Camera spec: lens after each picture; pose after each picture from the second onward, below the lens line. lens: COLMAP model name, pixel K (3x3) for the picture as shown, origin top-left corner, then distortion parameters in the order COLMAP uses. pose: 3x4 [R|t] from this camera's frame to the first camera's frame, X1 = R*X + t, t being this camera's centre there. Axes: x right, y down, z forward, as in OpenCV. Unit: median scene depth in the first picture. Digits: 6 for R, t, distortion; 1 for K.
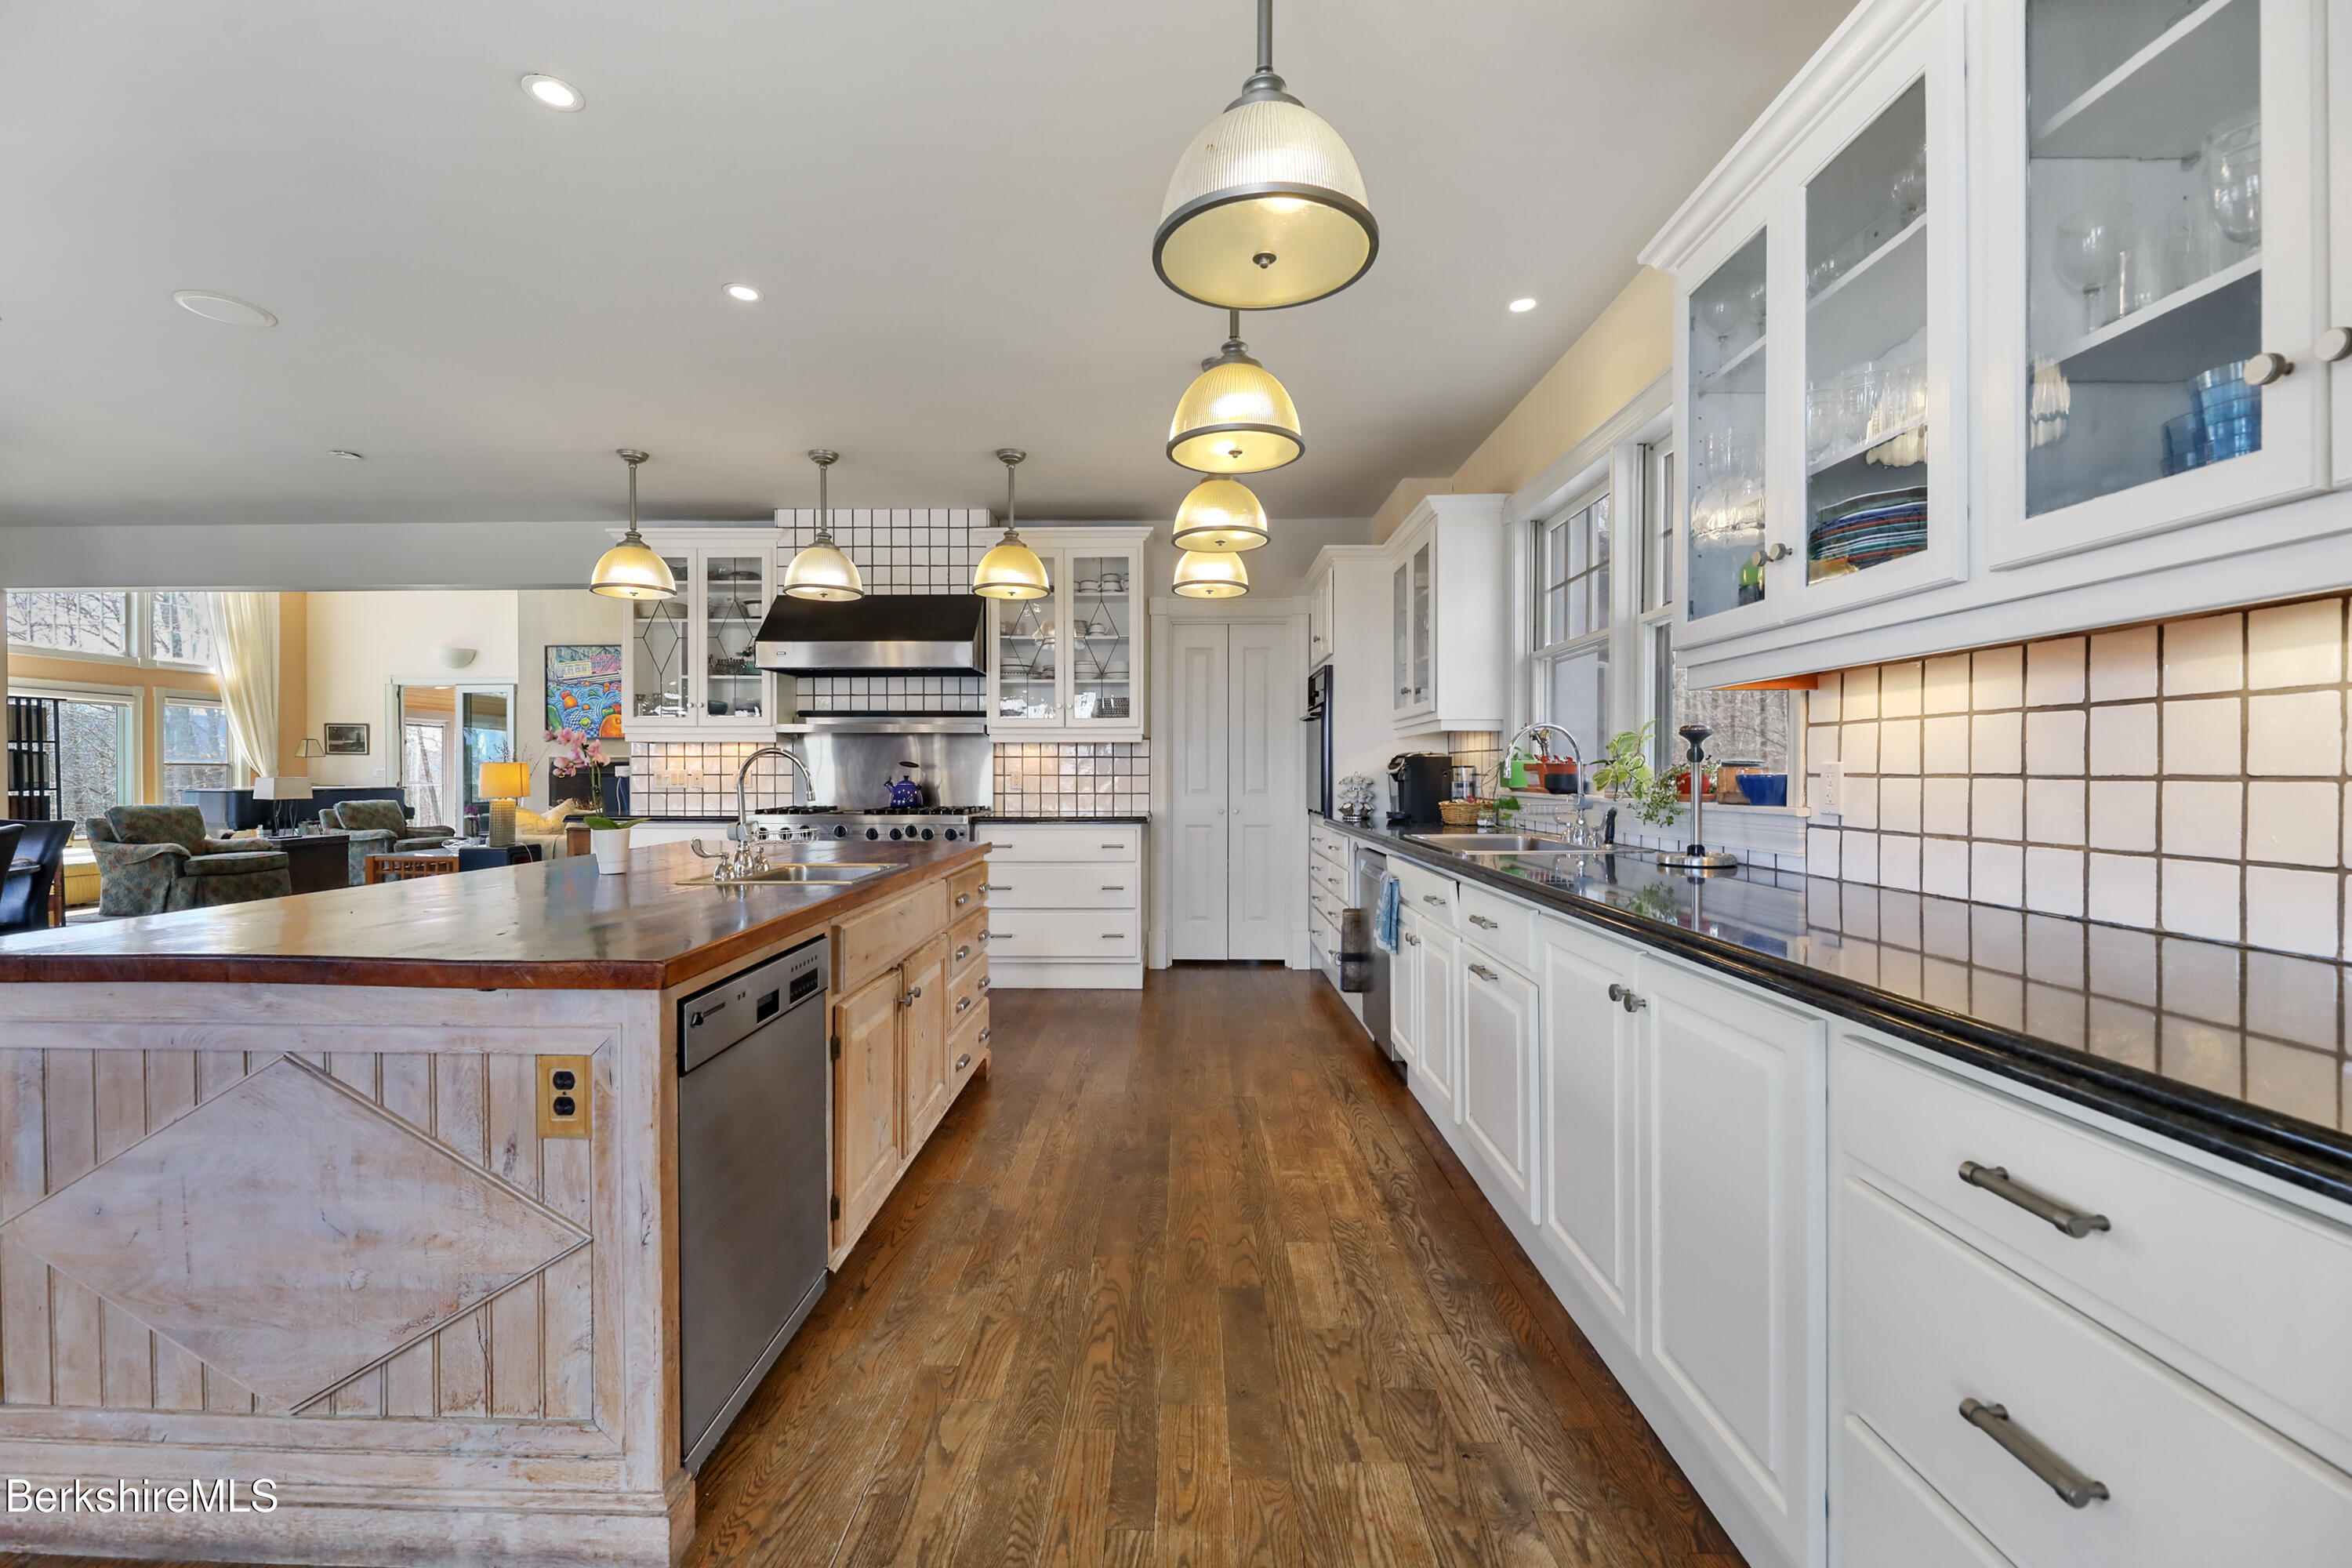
lens RADIAL K [[950.7, 0, 1160.7], [0, 950.7, 773.3], [0, 0, 1]] dist [-0.001483, -0.000481]
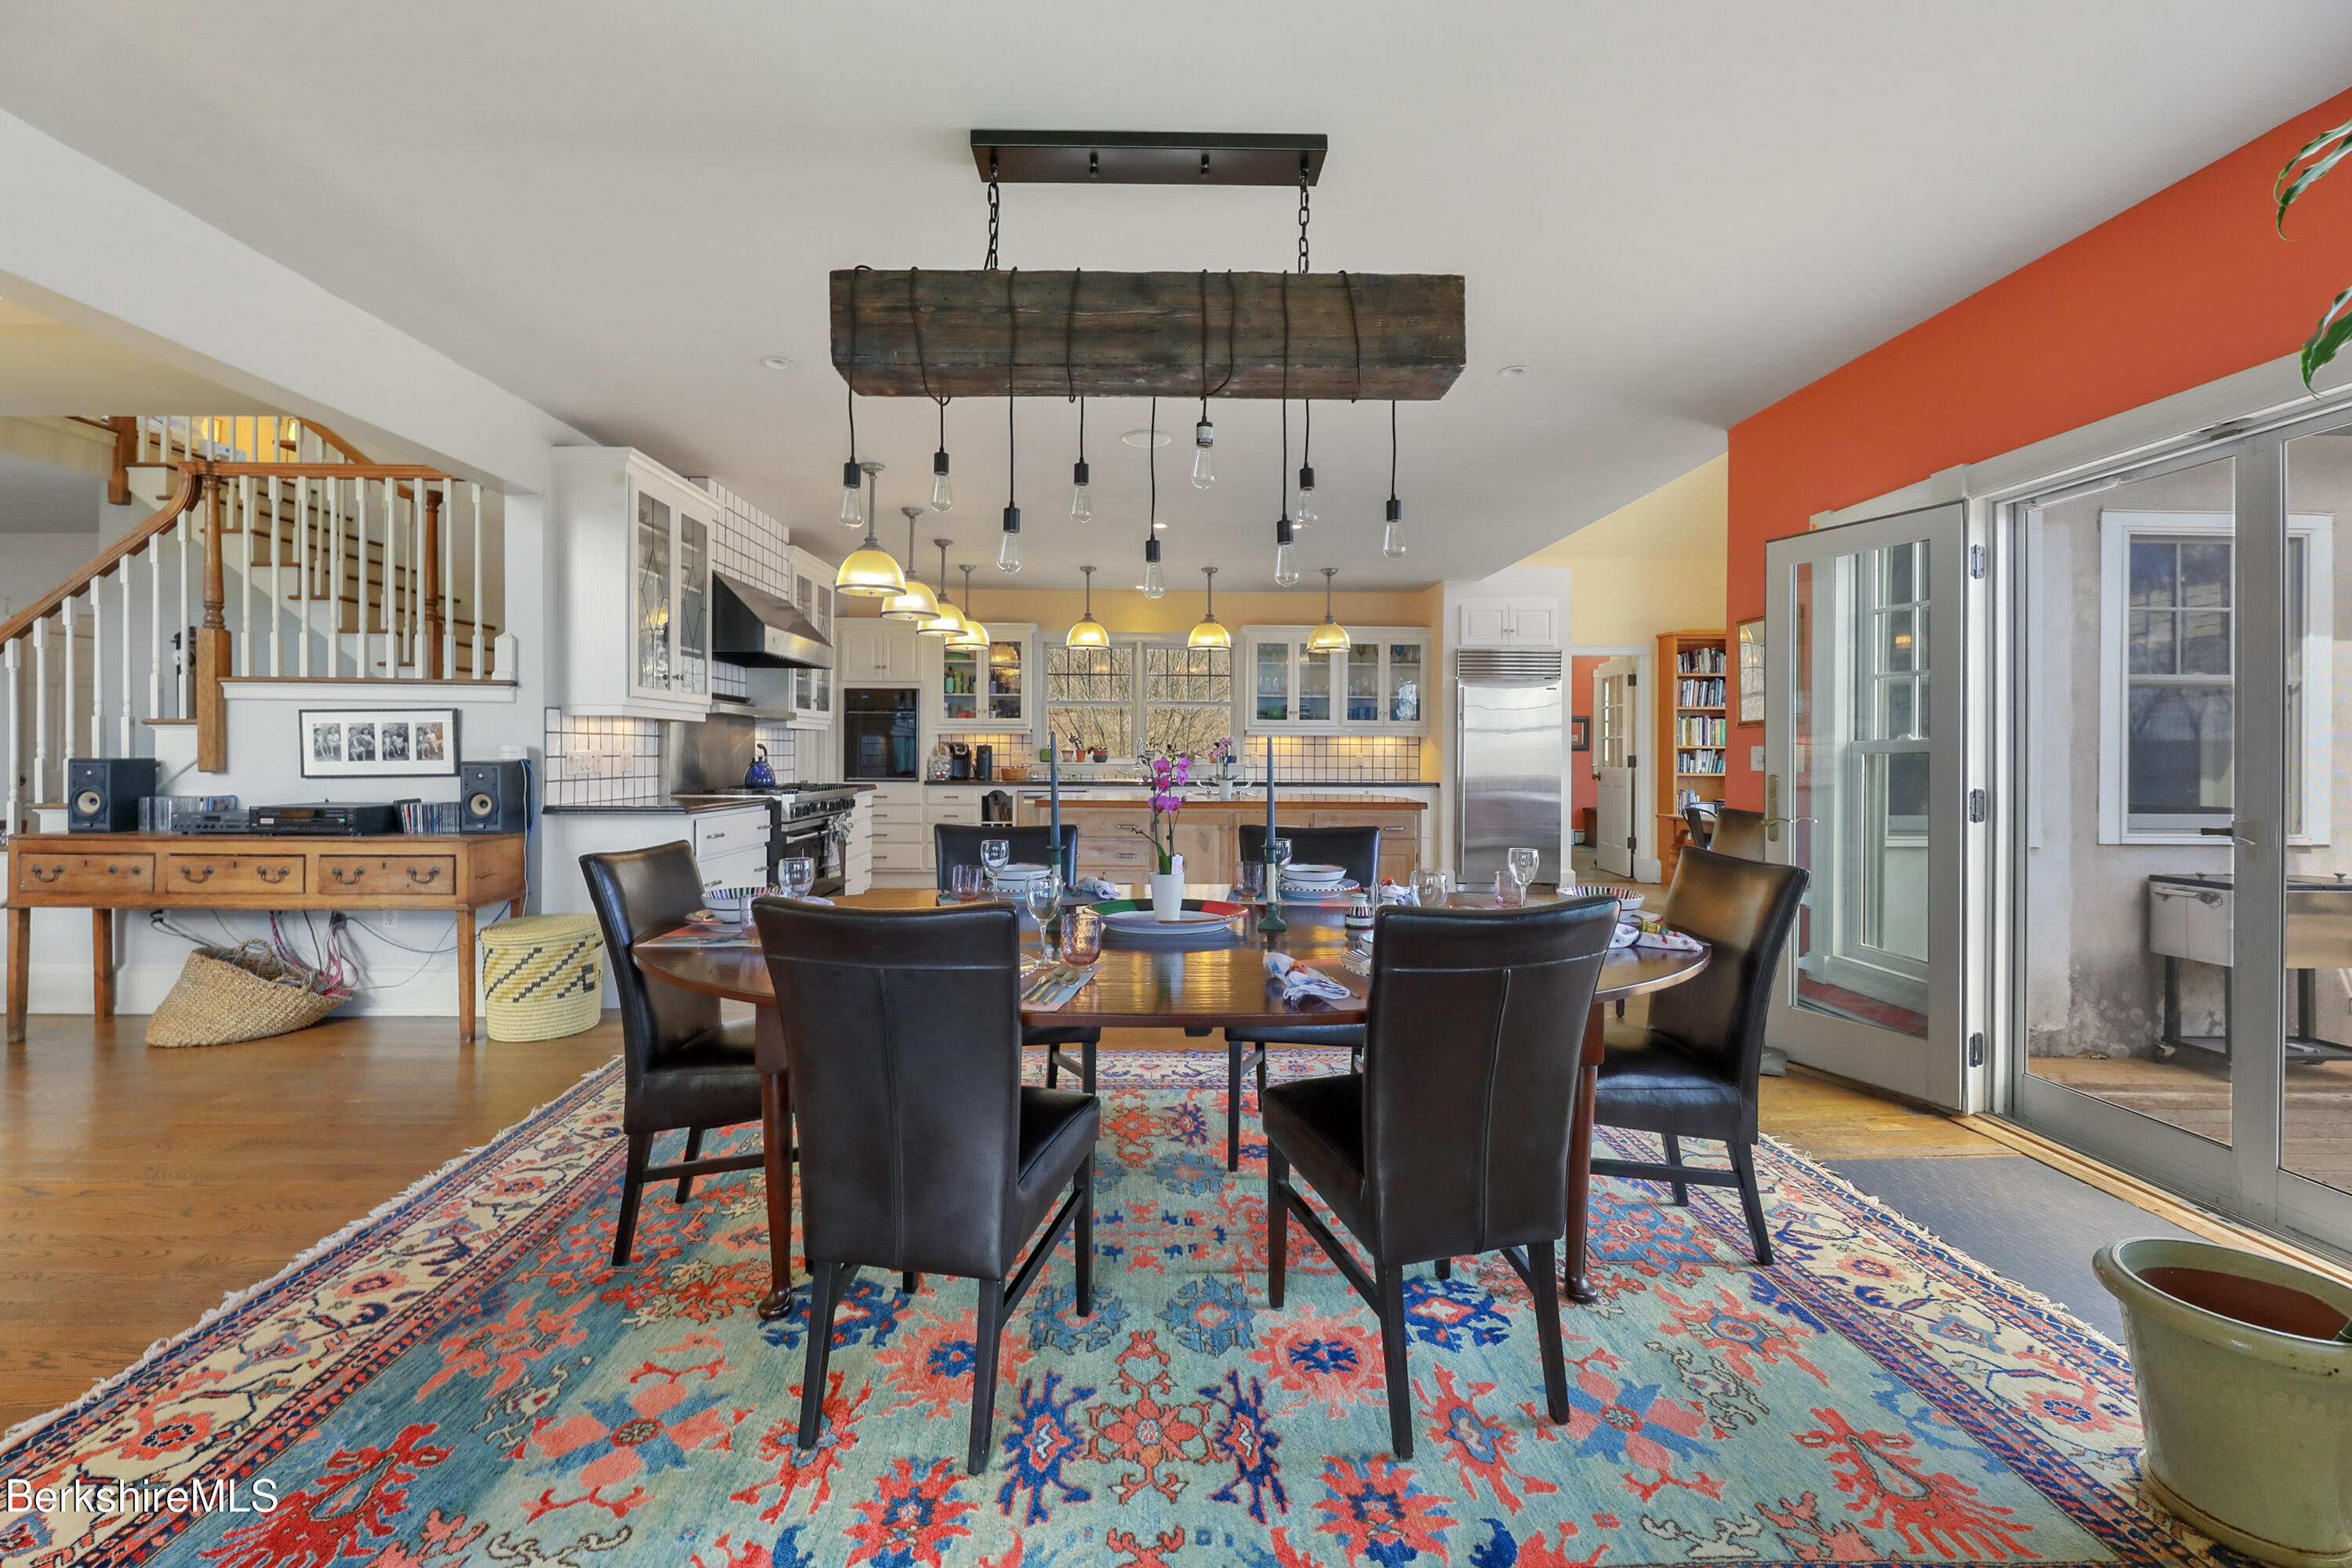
lens RADIAL K [[976.7, 0, 1175.3], [0, 976.7, 754.6], [0, 0, 1]] dist [-0.000871, -0.000471]
pose [[-0.032865, -0.001577, 0.999459, -0.673360], [-0.004221, 0.999990, 0.001439, -0.001294], [-0.999451, -0.004171, -0.032871, 0.268752]]
